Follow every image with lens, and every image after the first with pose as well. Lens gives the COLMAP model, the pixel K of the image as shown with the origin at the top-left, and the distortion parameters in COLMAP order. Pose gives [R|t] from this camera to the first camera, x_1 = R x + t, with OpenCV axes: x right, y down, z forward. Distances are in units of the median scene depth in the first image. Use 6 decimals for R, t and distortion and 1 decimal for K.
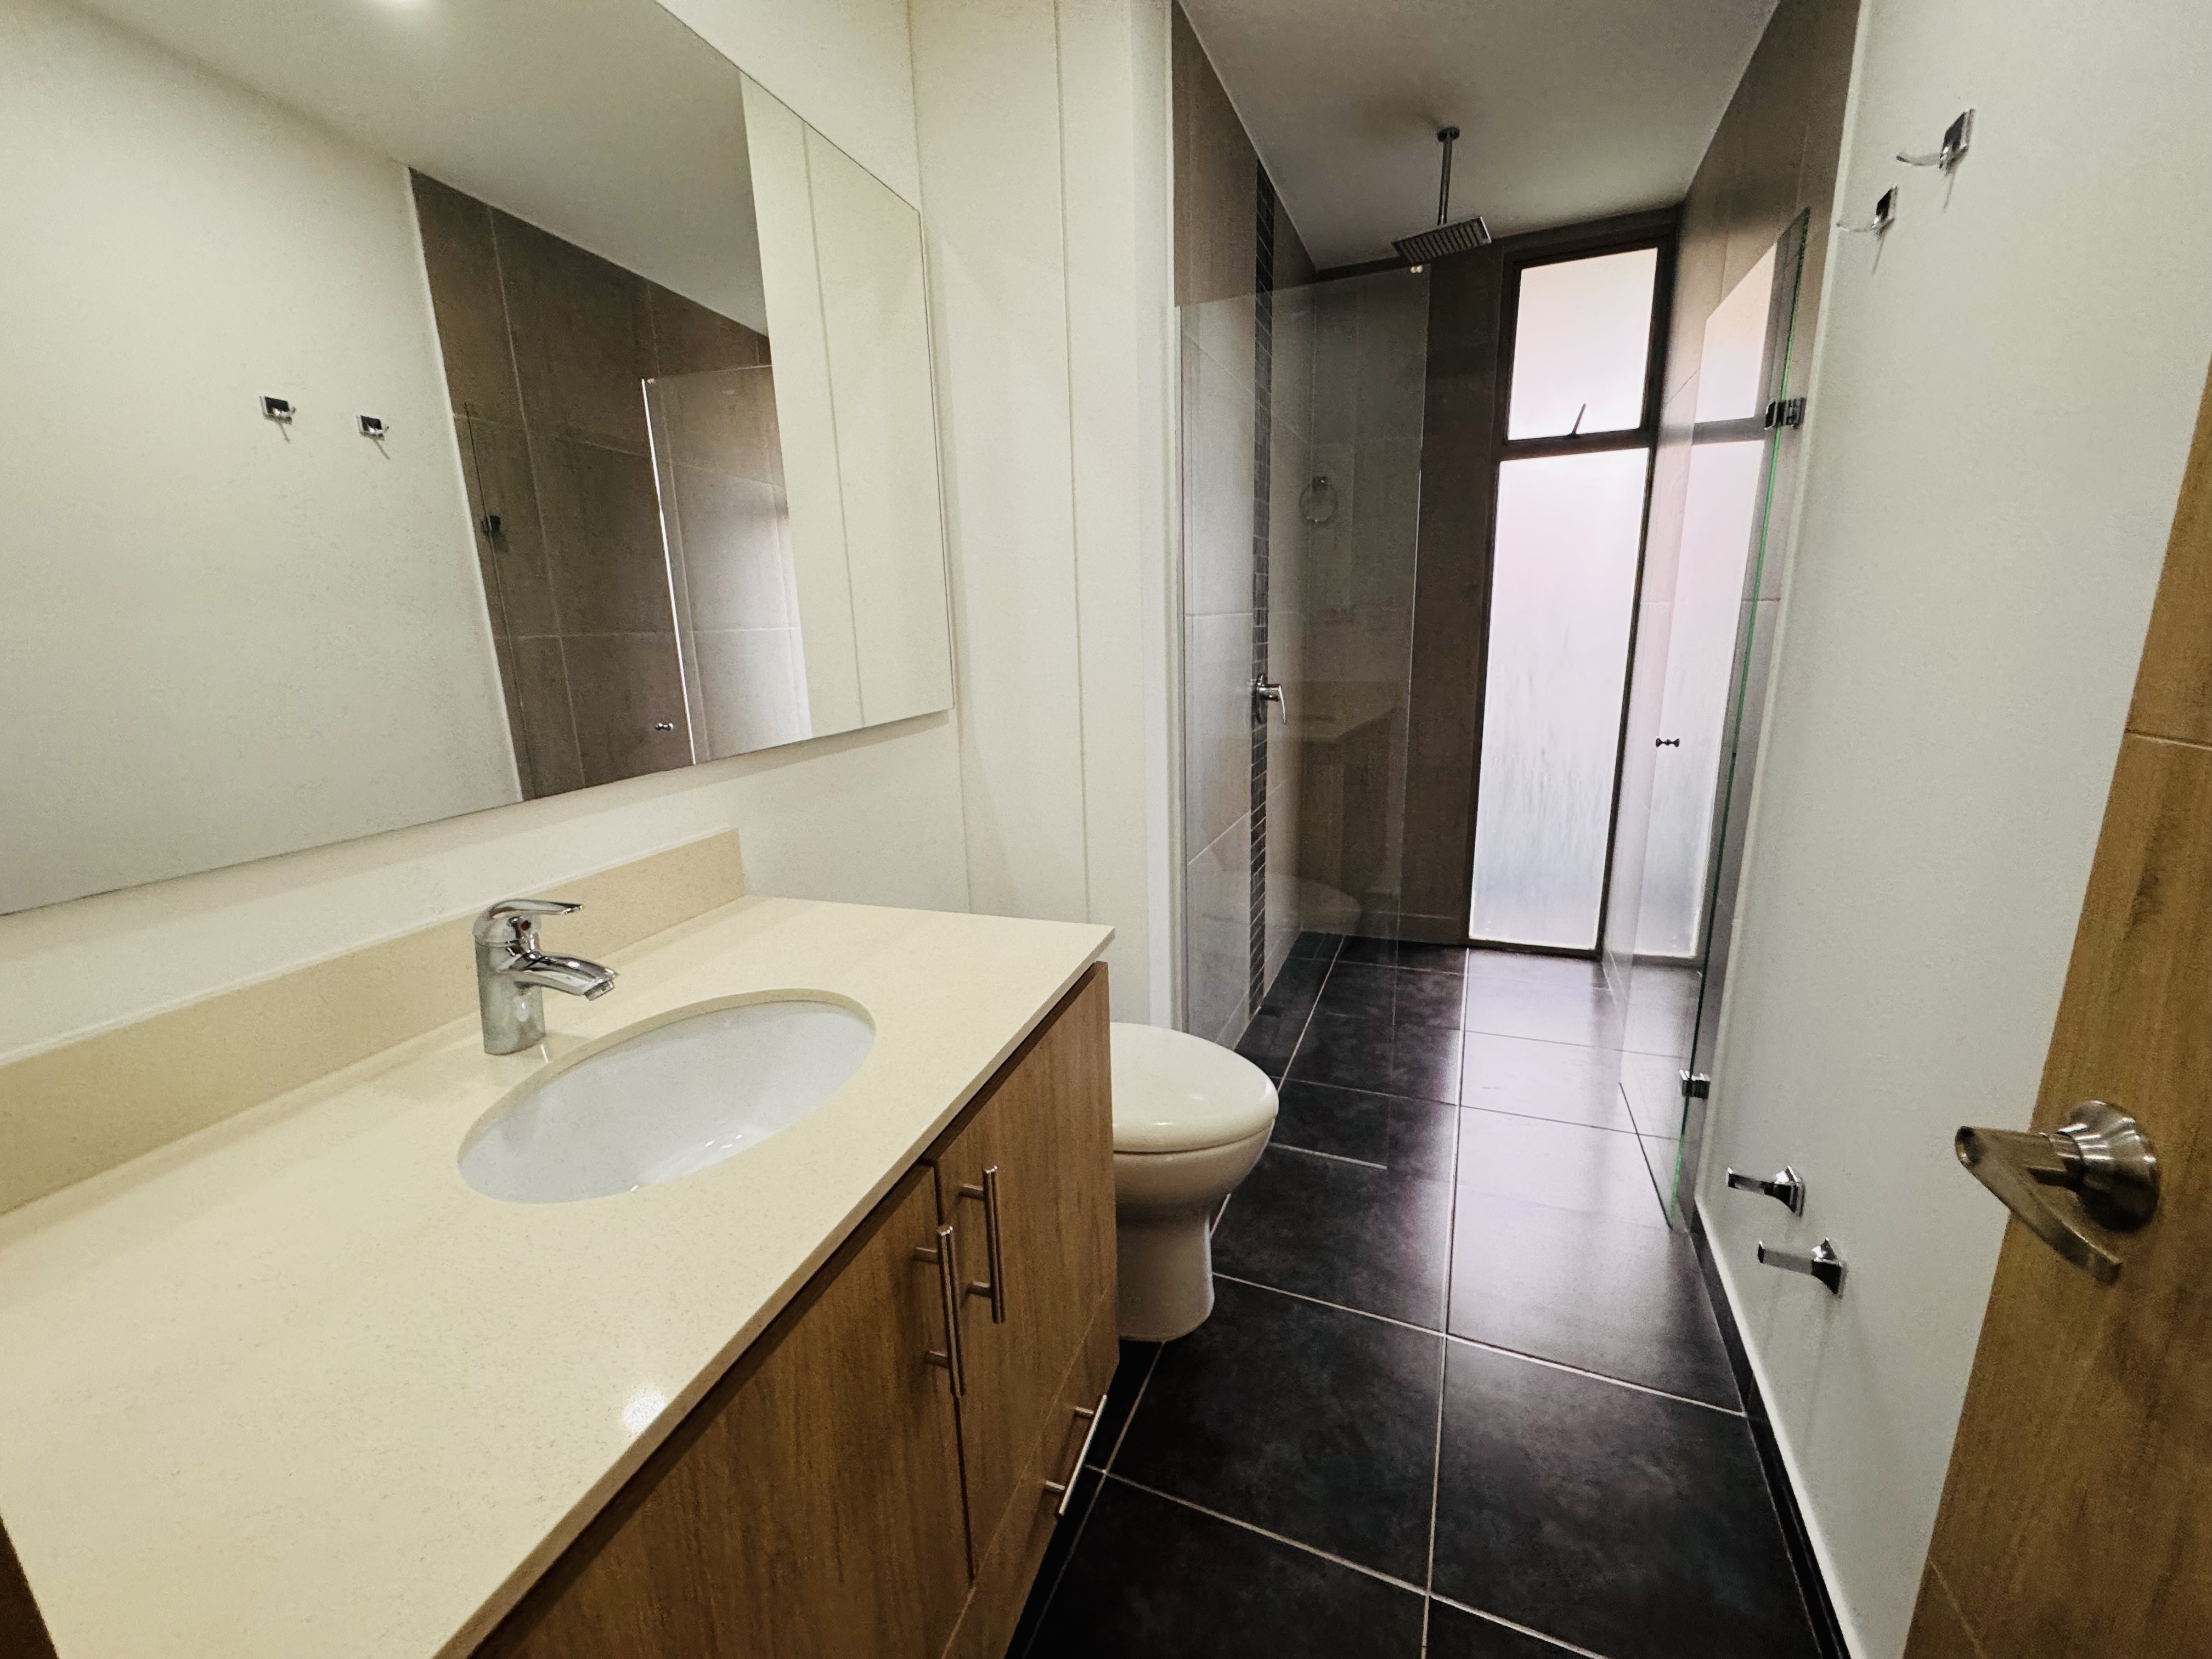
lens RADIAL K [[885.9, 0, 1110.4], [0, 885.9, 820.8], [0, 0, 1]] dist [-0.002011, 0.000275]
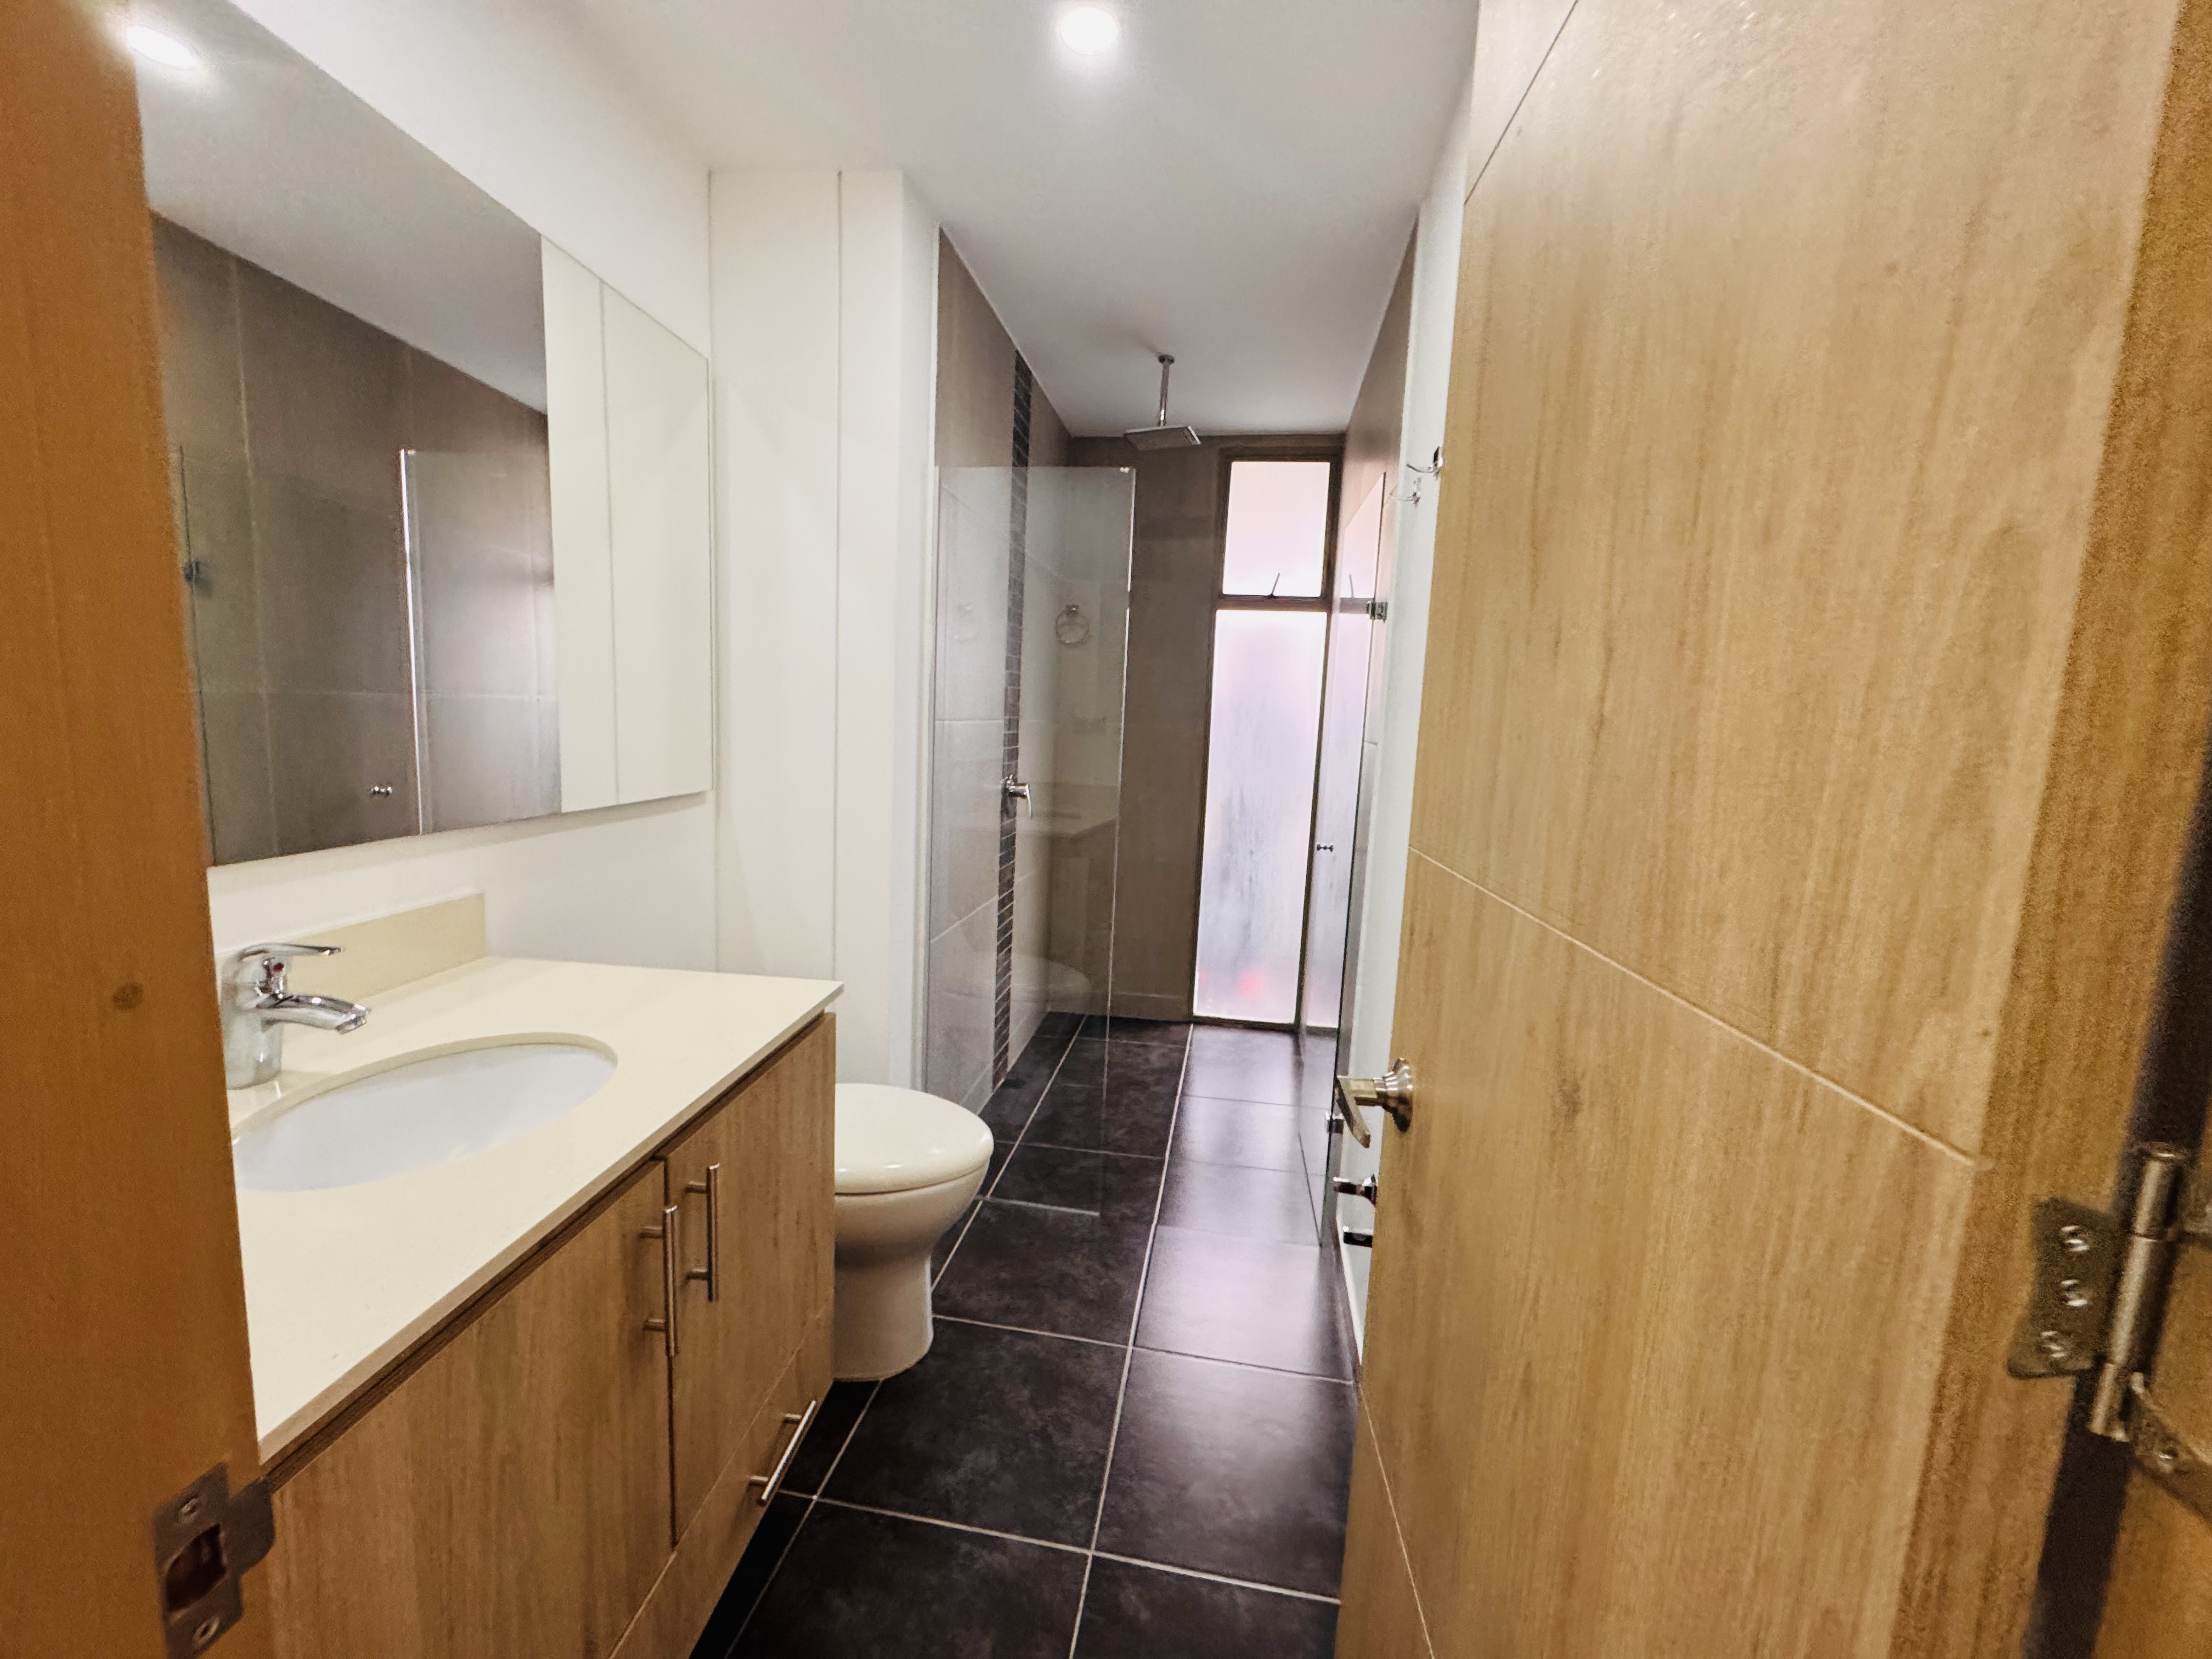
lens RADIAL K [[885.9, 0, 1111.0], [0, 885.9, 824.9], [0, 0, 1]] dist [-0.002011, 0.000275]
pose [[0.968857, 0.044604, 0.243571, 0.041610], [-0.020431, 0.994688, -0.100884, 0.017429], [-0.246777, 0.092766, 0.964622, -0.194588]]
